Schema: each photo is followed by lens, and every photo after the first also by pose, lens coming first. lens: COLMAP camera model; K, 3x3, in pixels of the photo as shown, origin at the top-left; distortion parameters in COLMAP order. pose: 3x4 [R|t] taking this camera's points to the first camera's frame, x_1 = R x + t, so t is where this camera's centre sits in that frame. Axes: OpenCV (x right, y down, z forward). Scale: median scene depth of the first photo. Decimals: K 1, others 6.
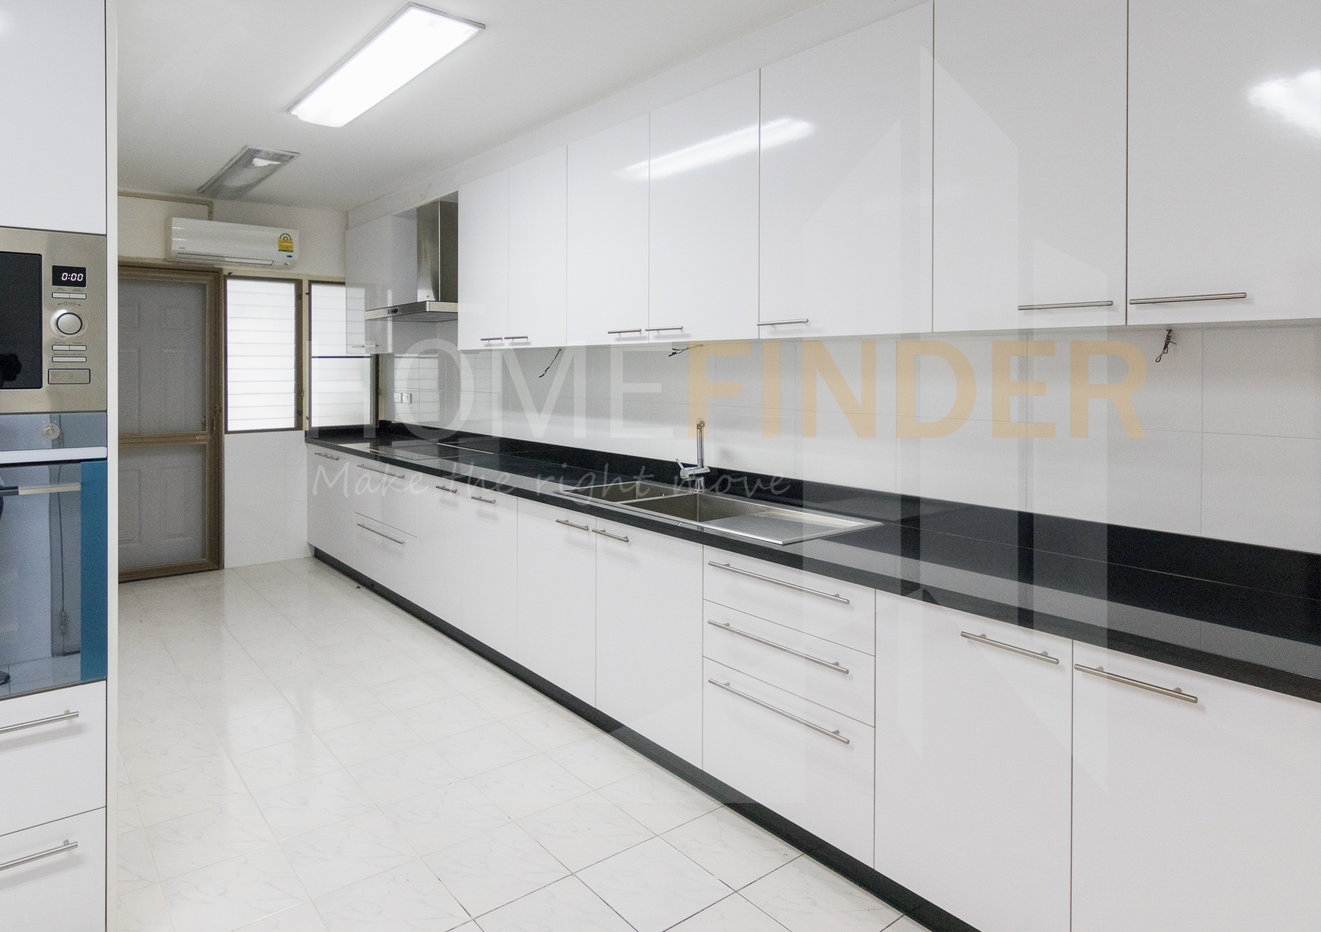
lens RADIAL K [[800.2, 0, 660.2], [0, 800.2, 465.6], [0, 0, 1]] dist [-0.010702, -0.000954]
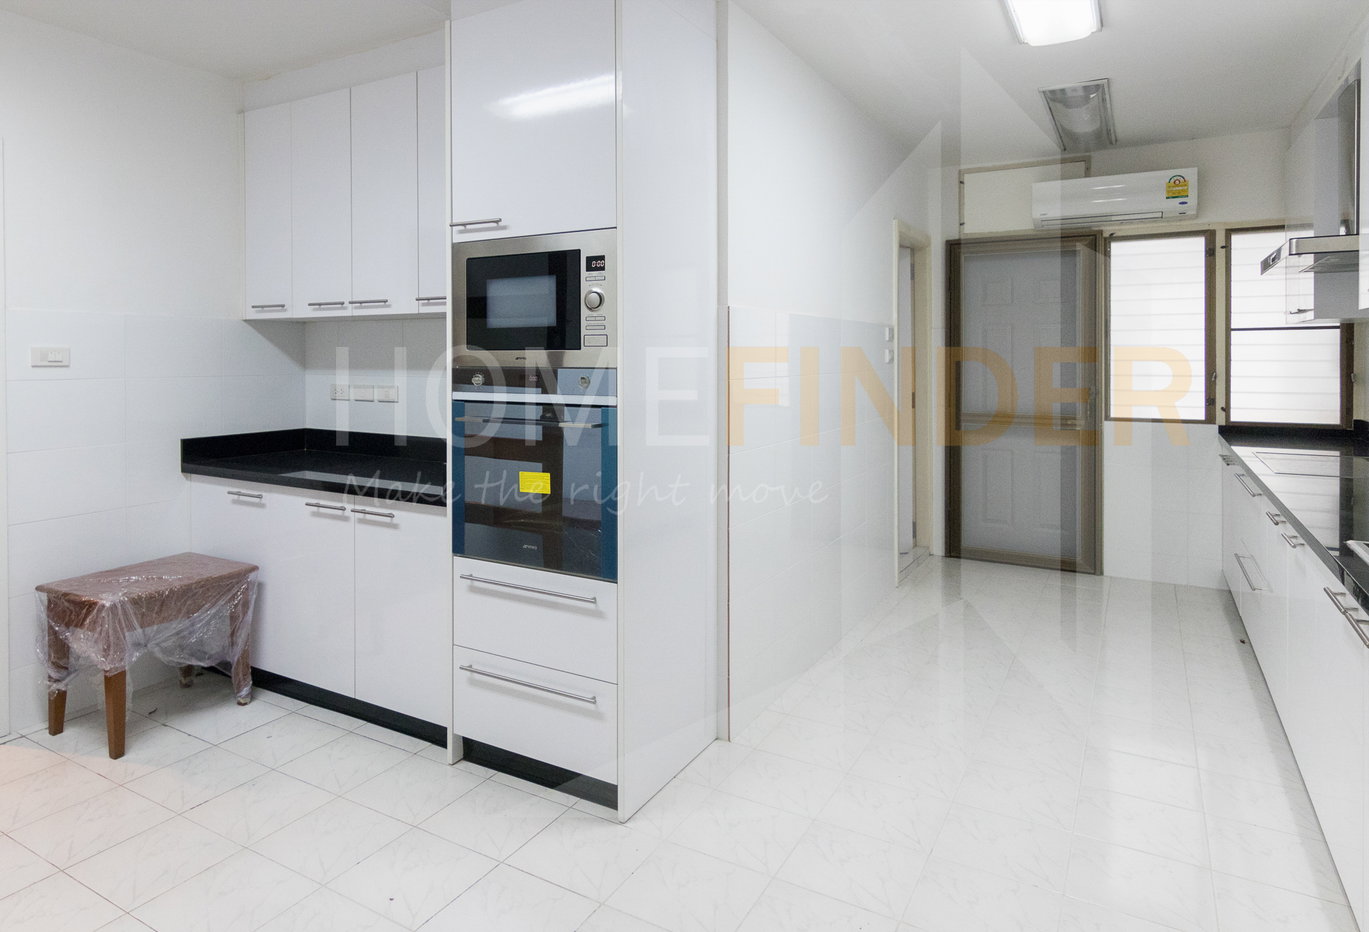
lens RADIAL K [[917.2, 0, 684.4], [0, 917.2, 466.3], [0, 0, 1]] dist [0.007912, 0.000984]
pose [[0.299498, 0.108422, -0.947917, 0.285435], [-0.113757, 0.990493, 0.077350, -0.015823], [0.947291, 0.084666, 0.308984, 0.263610]]
